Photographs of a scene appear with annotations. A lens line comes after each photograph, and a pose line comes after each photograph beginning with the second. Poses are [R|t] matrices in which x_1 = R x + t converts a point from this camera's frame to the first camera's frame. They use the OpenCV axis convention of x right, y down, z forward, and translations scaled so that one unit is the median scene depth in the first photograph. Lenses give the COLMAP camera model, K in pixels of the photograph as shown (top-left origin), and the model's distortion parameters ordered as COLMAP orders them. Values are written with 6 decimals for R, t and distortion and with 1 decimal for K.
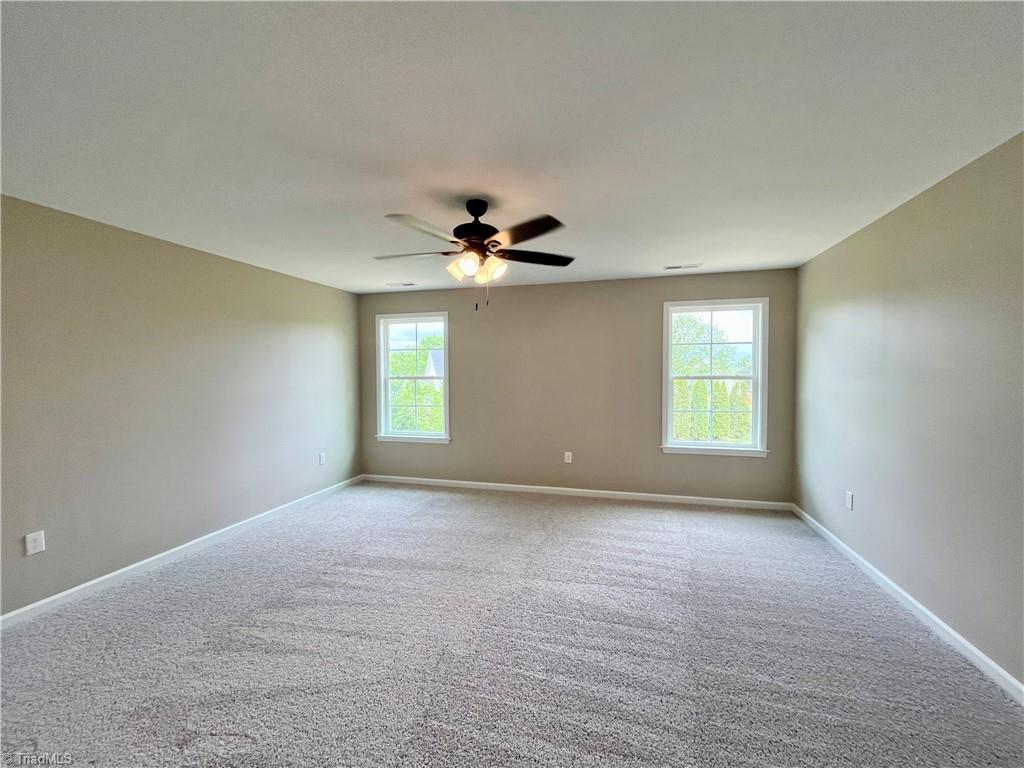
lens RADIAL K [[413.7, 0, 512.0], [0, 413.7, 384.0], [0, 0, 1]] dist [-0.001804, -0.000193]
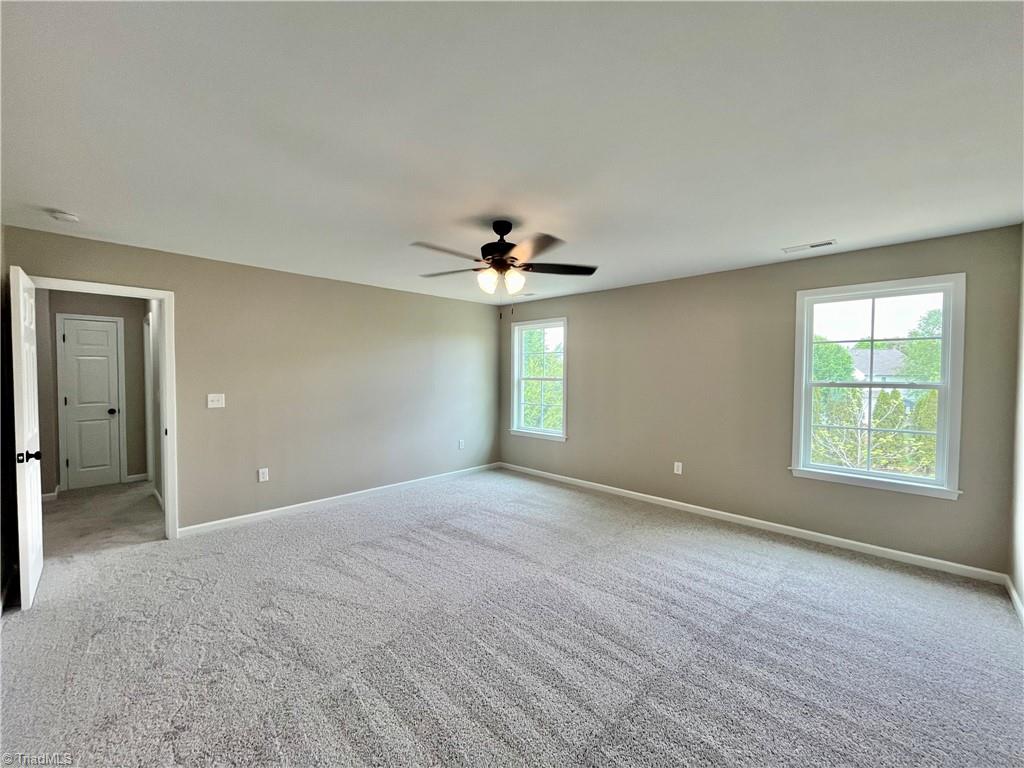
lens RADIAL K [[421.0, 0, 551.4], [0, 421.0, 385.0], [0, 0, 1]] dist [-0.002122, -0.000439]
pose [[0.877672, 0.024586, -0.478631, 0.413762], [-0.024686, 0.999677, 0.006083, -0.008260], [0.478626, 0.006477, 0.877995, 0.047821]]
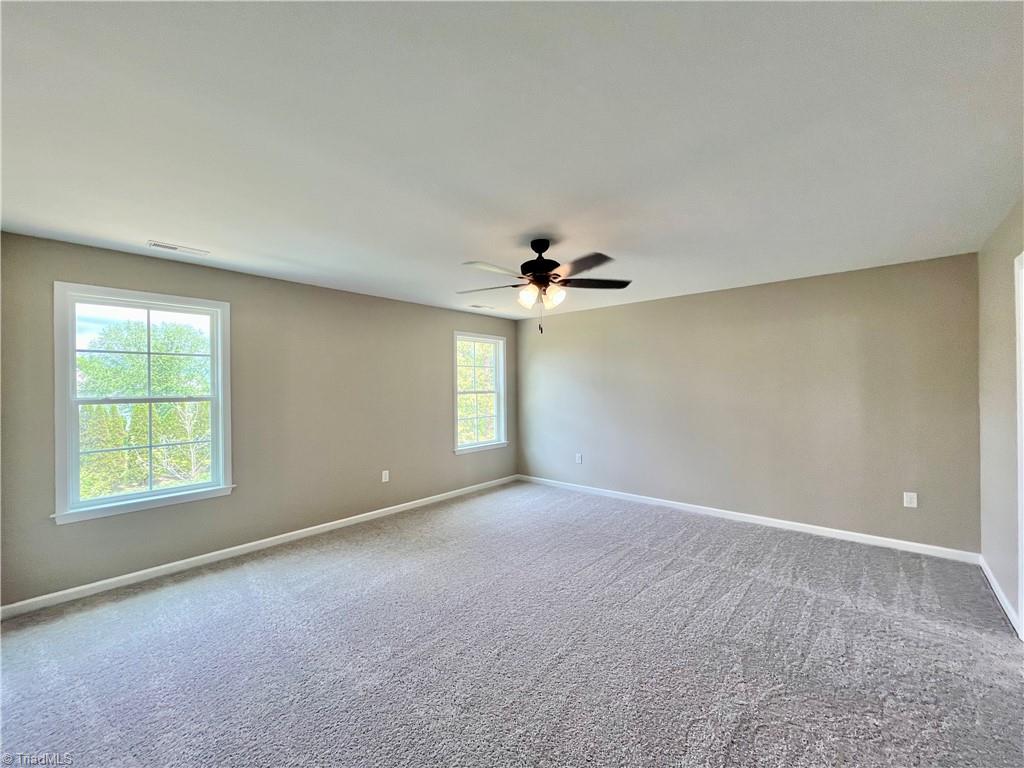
lens RADIAL K [[410.7, 0, 512.0], [0, 410.7, 384.0], [0, 0, 1]] dist [0.029019, 0.000012]
pose [[0.462473, 0.001186, 0.886633, -0.730943], [0.034938, 0.999198, -0.019560, -0.013301], [-0.885945, 0.040023, 0.462061, 0.345082]]
